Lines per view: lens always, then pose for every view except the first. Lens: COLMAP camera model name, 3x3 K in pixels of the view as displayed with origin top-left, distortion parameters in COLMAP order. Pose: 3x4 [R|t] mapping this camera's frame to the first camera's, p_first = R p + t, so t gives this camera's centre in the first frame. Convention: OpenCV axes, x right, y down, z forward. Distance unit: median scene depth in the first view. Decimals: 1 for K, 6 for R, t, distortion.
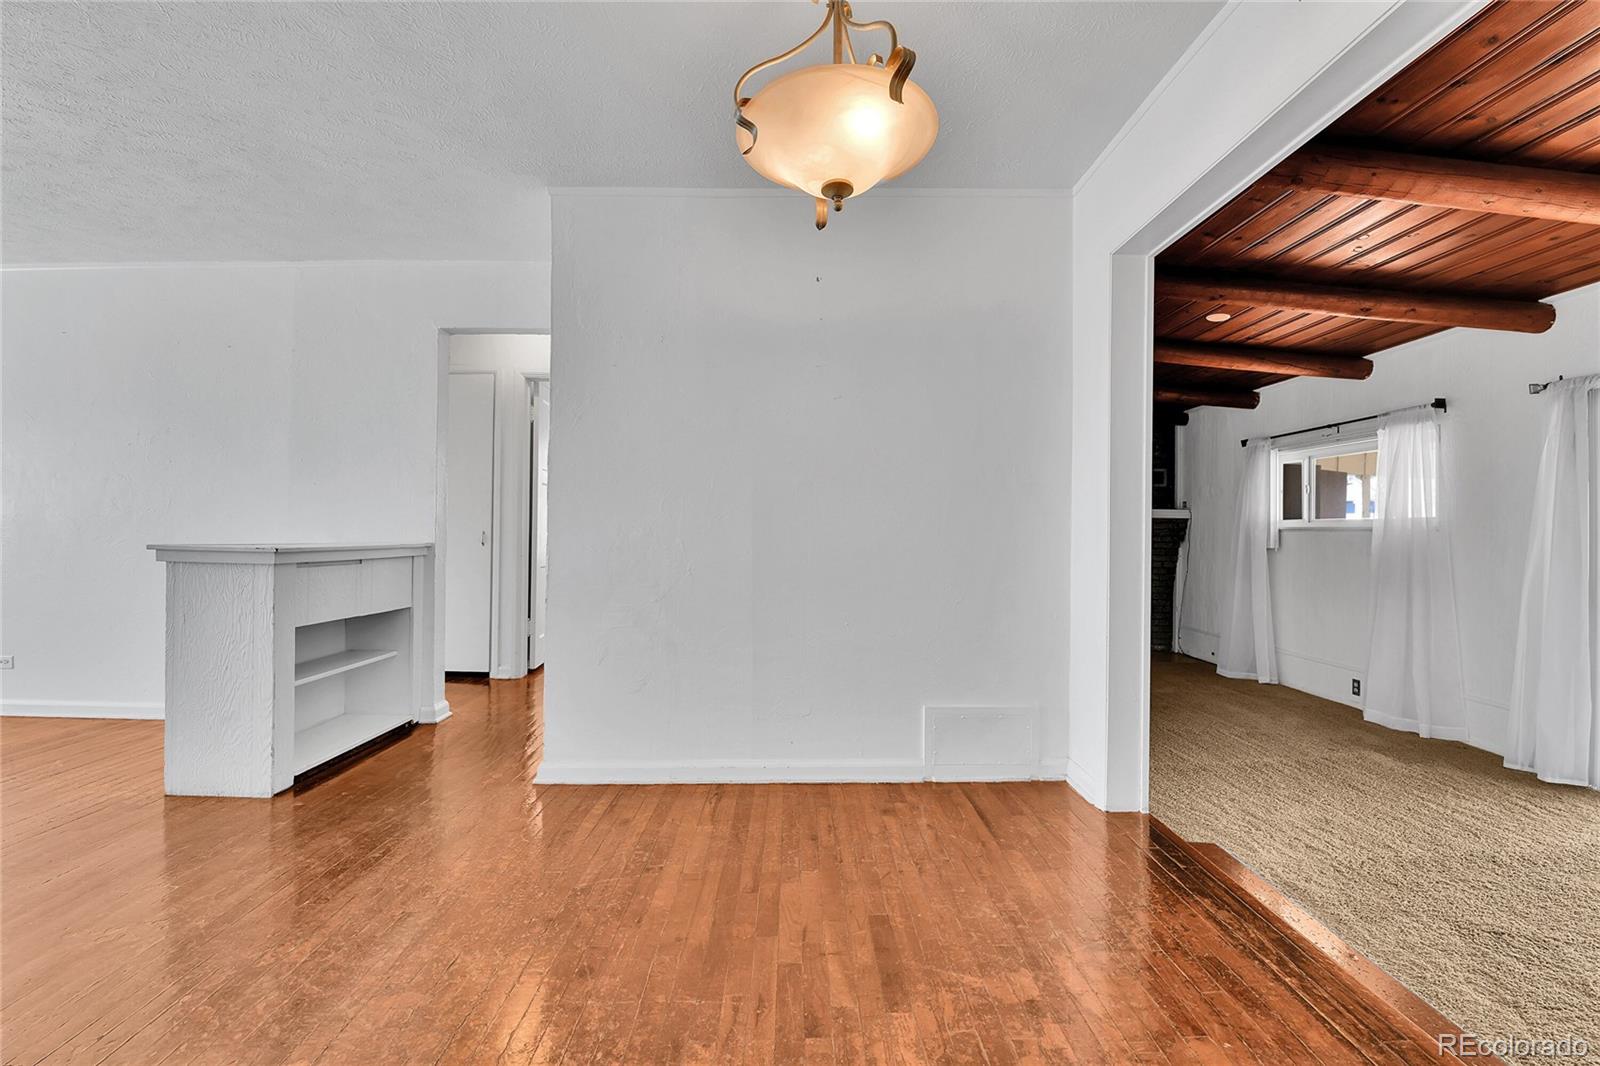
lens RADIAL K [[692.4, 0, 803.4], [0, 692.4, 527.2], [0, 0, 1]] dist [-0.007067, -0.005457]
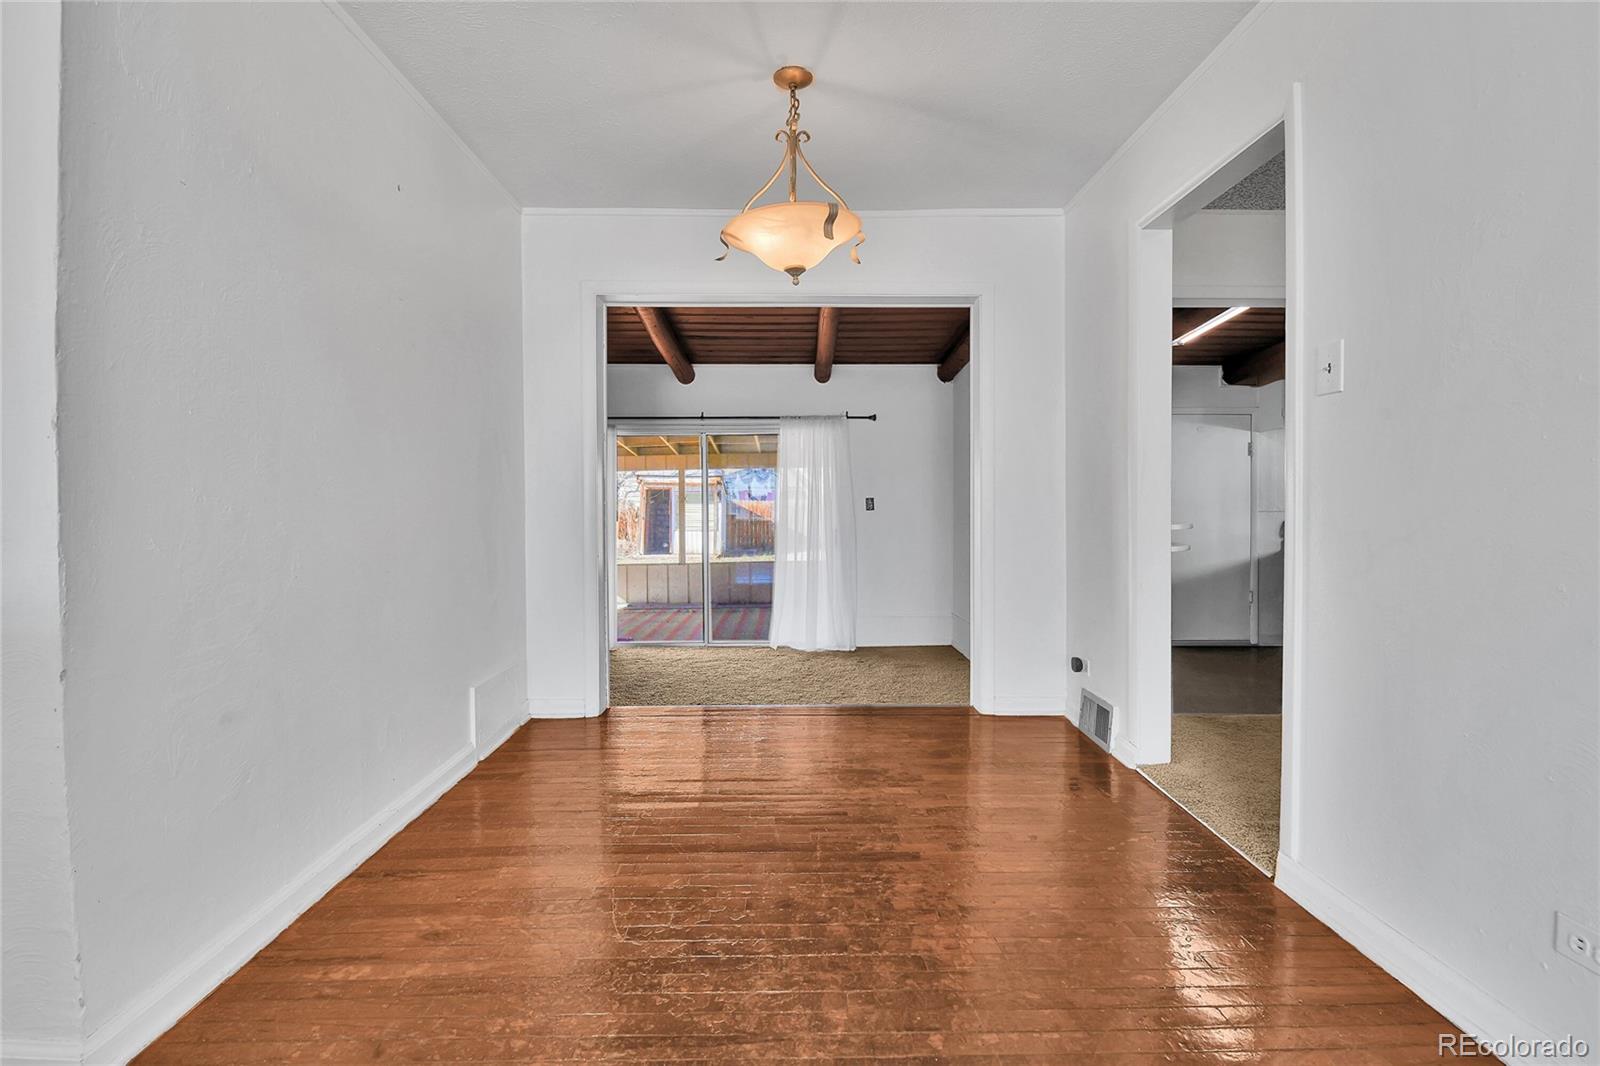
lens RADIAL K [[692.4, 0, 813.2], [0, 692.4, 524.9], [0, 0, 1]] dist [-0.007067, -0.005457]
pose [[-0.022789, -0.027582, 0.999360, -0.440712], [-0.001335, 0.999619, 0.027559, 0.004355], [-0.999739, -0.000706, -0.022817, 0.309301]]
